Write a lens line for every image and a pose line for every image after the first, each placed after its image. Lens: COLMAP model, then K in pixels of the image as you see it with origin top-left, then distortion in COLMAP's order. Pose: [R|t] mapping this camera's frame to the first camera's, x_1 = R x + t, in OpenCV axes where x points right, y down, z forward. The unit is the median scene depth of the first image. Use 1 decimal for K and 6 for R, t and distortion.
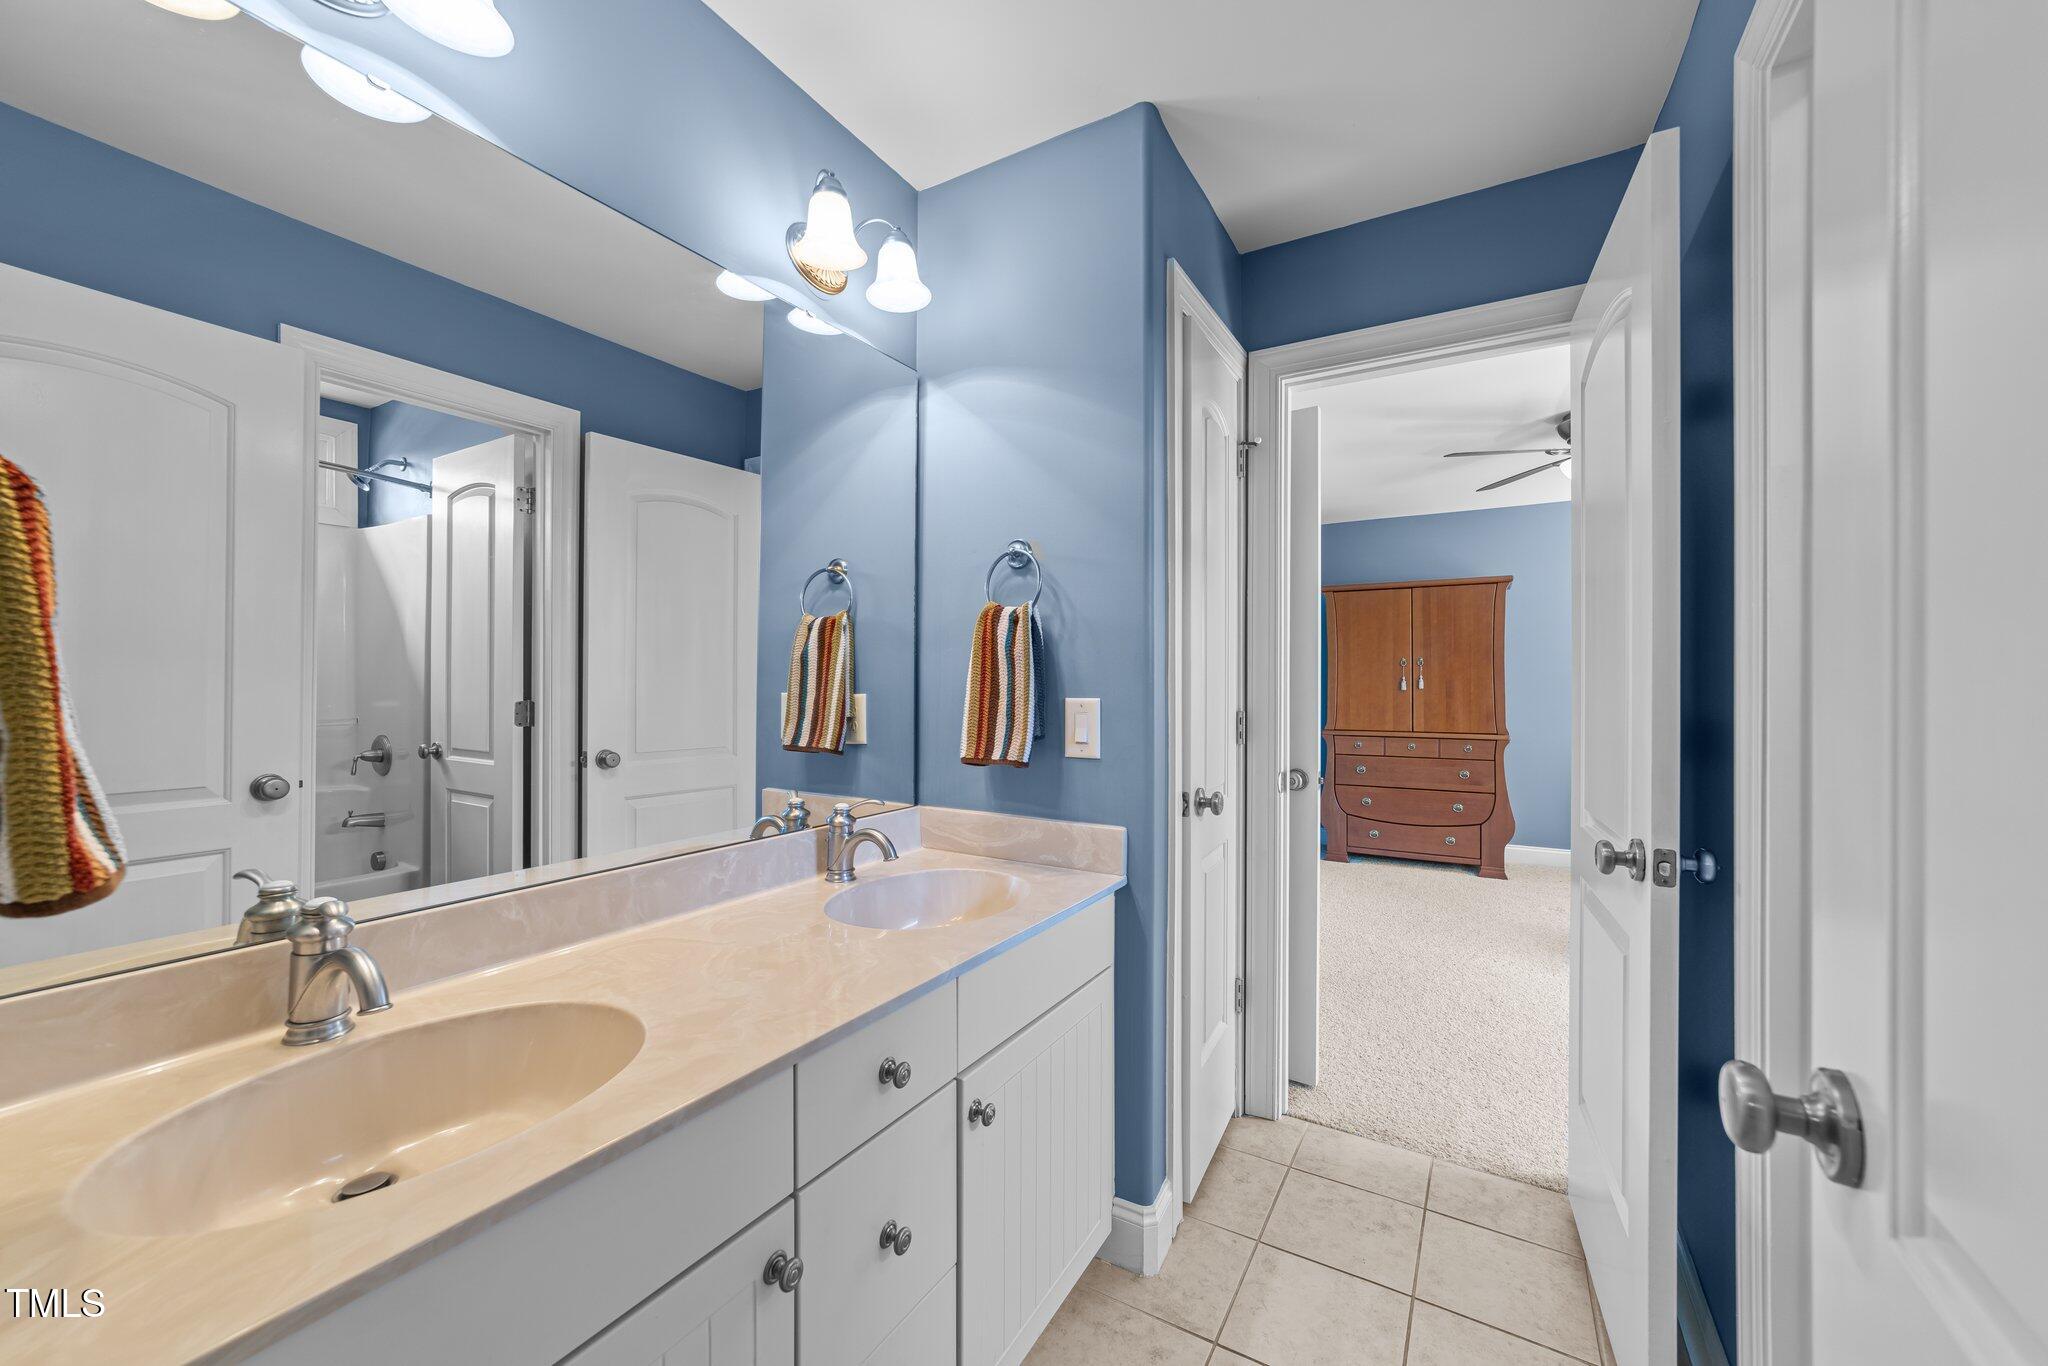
lens RADIAL K [[792.8, 0, 1024.0], [0, 792.8, 683.0], [0, 0, 1]] dist [-0.001484, -0.000138]
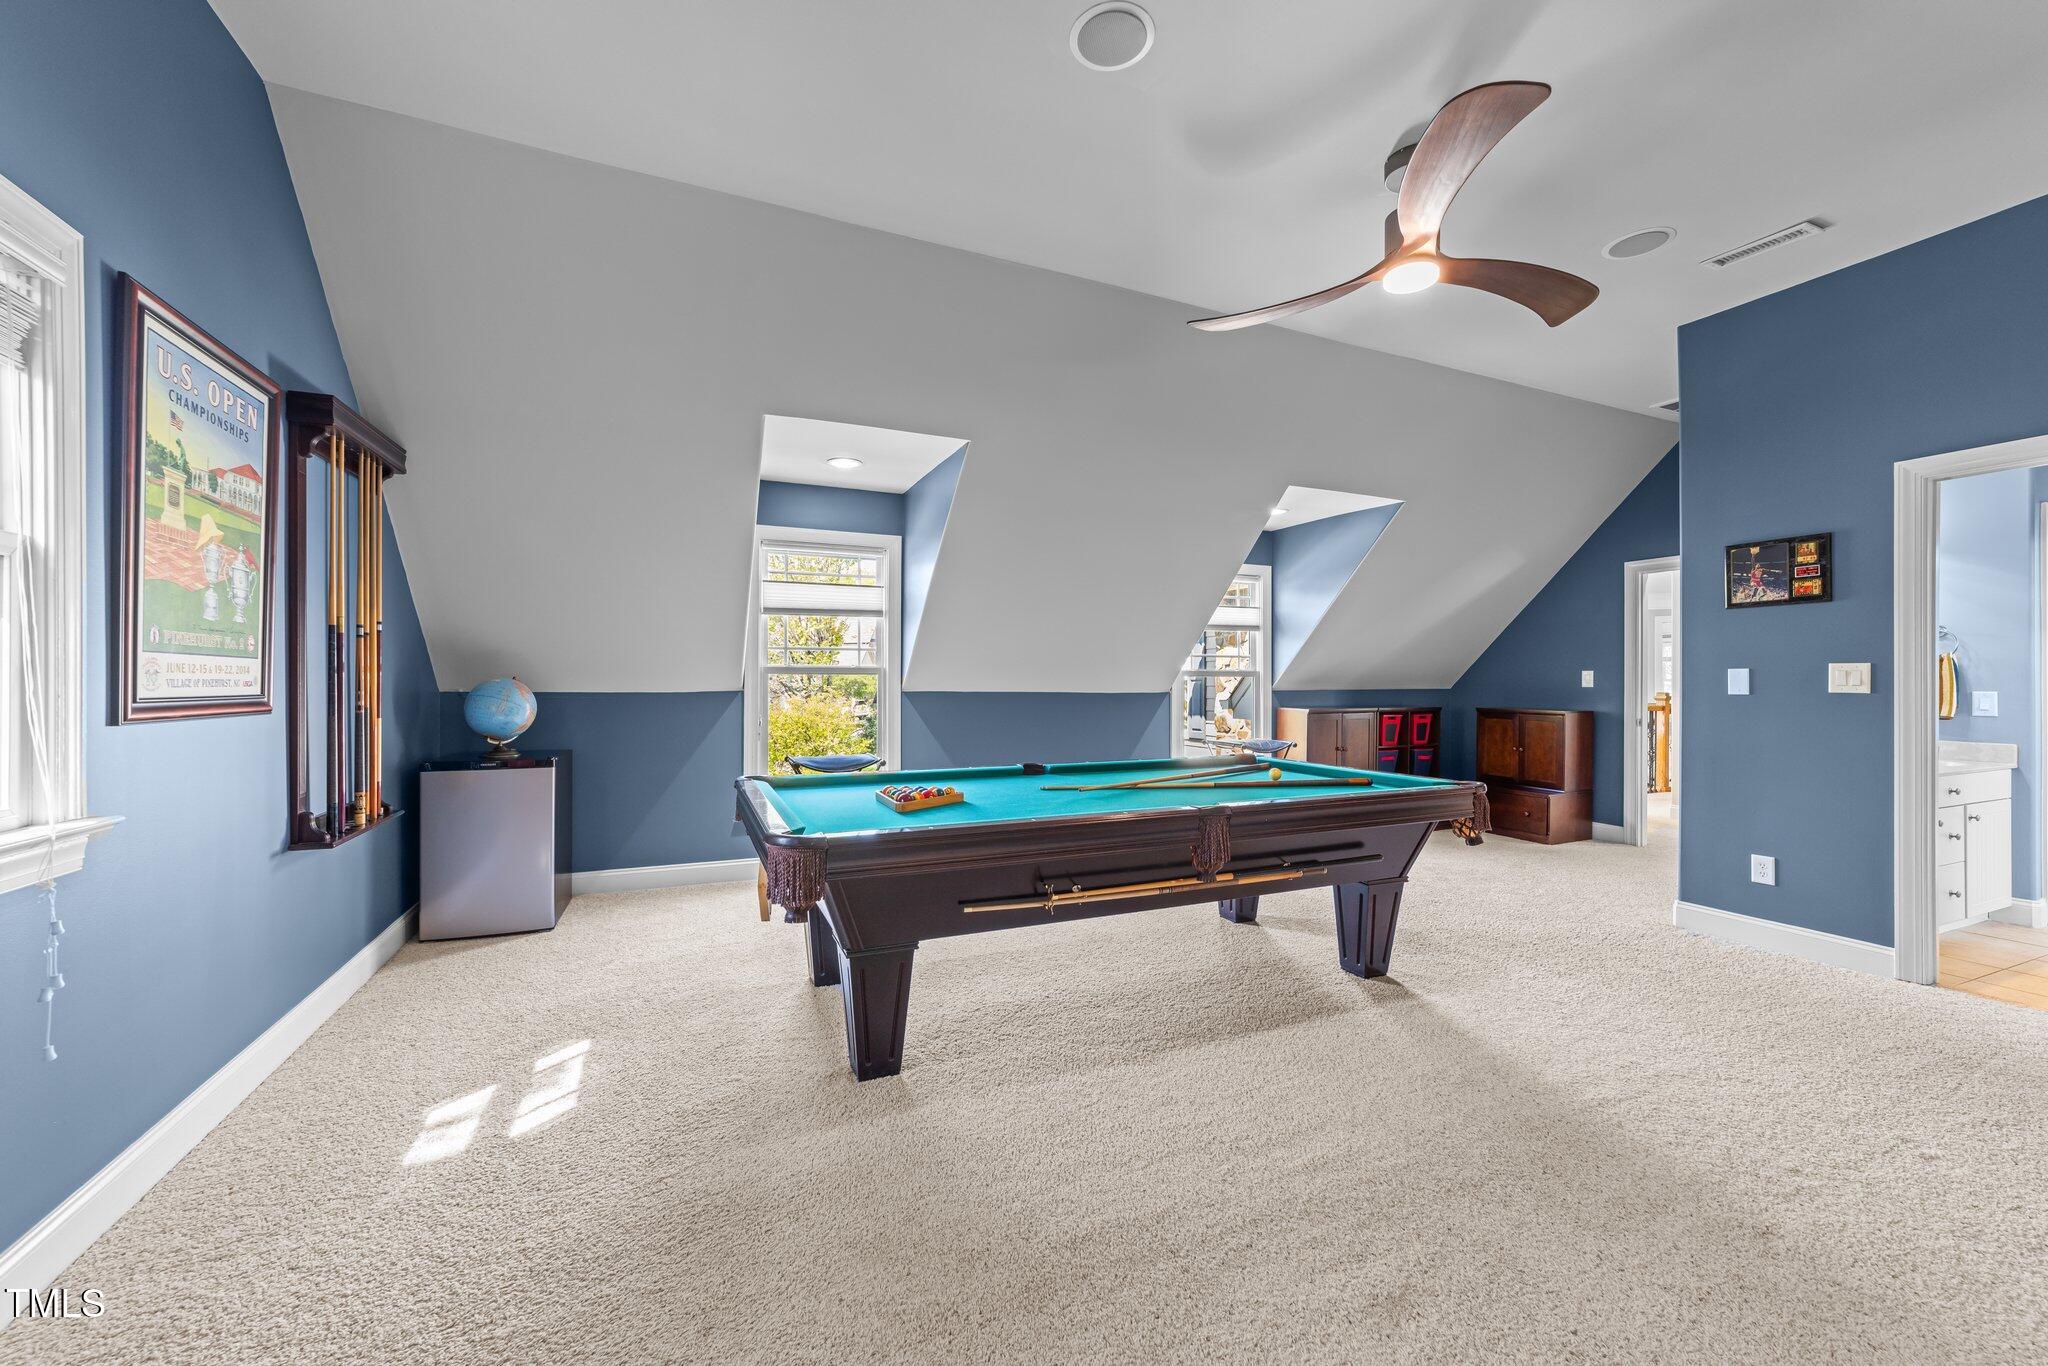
lens RADIAL K [[792.8, 0, 1024.0], [0, 792.8, 683.0], [0, 0, 1]] dist [-0.001484, -0.000138]
pose [[0.811785, -0.001719, -0.583954, -1.126367], [0.001418, 0.999999, -0.000973, -0.010487], [0.583954, -0.000038, 0.811786, -3.350474]]
